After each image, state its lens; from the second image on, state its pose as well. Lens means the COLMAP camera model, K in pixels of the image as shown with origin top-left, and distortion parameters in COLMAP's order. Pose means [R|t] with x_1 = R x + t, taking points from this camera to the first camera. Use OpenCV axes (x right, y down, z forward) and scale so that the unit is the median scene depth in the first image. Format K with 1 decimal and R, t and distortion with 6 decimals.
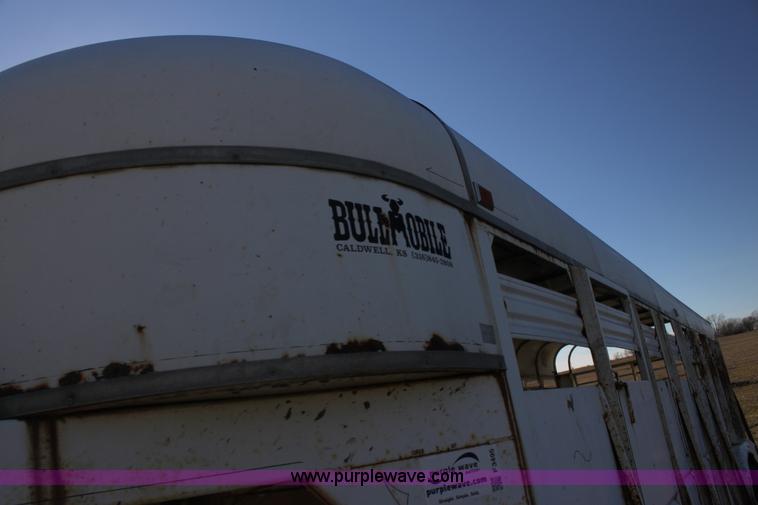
lens RADIAL K [[626.0, 0, 379.8], [0, 626.0, 254.0], [0, 0, 1]] dist [-0.153600, 0.115416]
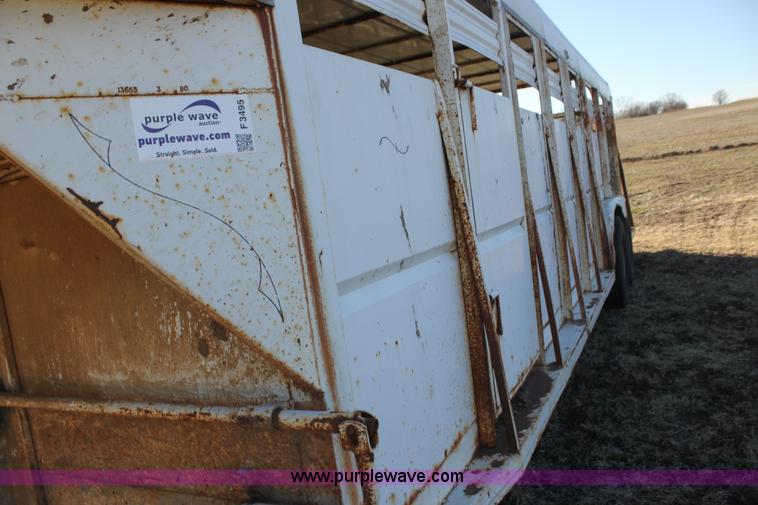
lens RADIAL K [[626.0, 0, 378.0], [0, 626.0, 256.8], [0, 0, 1]] dist [-0.153600, 0.115416]
pose [[0.990321, 0.008336, 0.138547, 0.249702], [-0.059289, 0.927952, 0.367953, 0.204297], [-0.125498, -0.372606, 0.919465, 0.179440]]
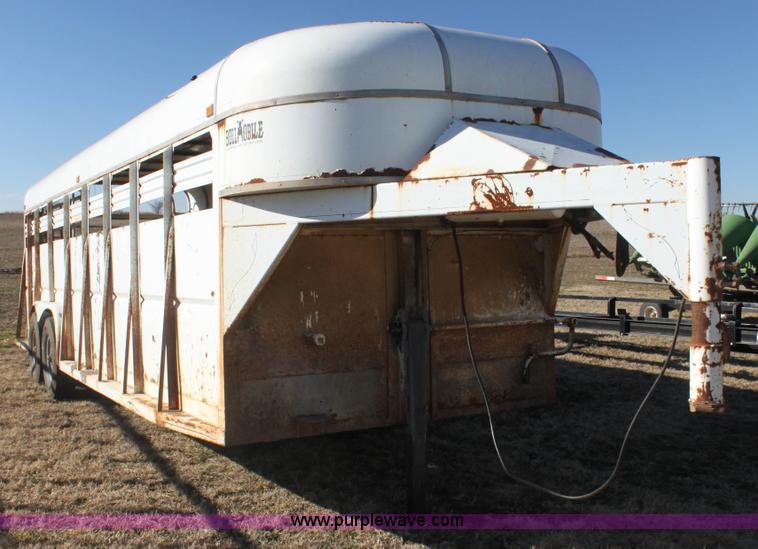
lens RADIAL K [[868.1, 0, 378.8], [0, 868.1, 274.3], [0, 0, 1]] dist [-0.153721, 0.000000]
pose [[0.443227, 0.142682, 0.884981, -3.768278], [-0.312338, 0.949965, 0.003270, 0.765976], [-0.840235, -0.277863, 0.465615, -0.250329]]
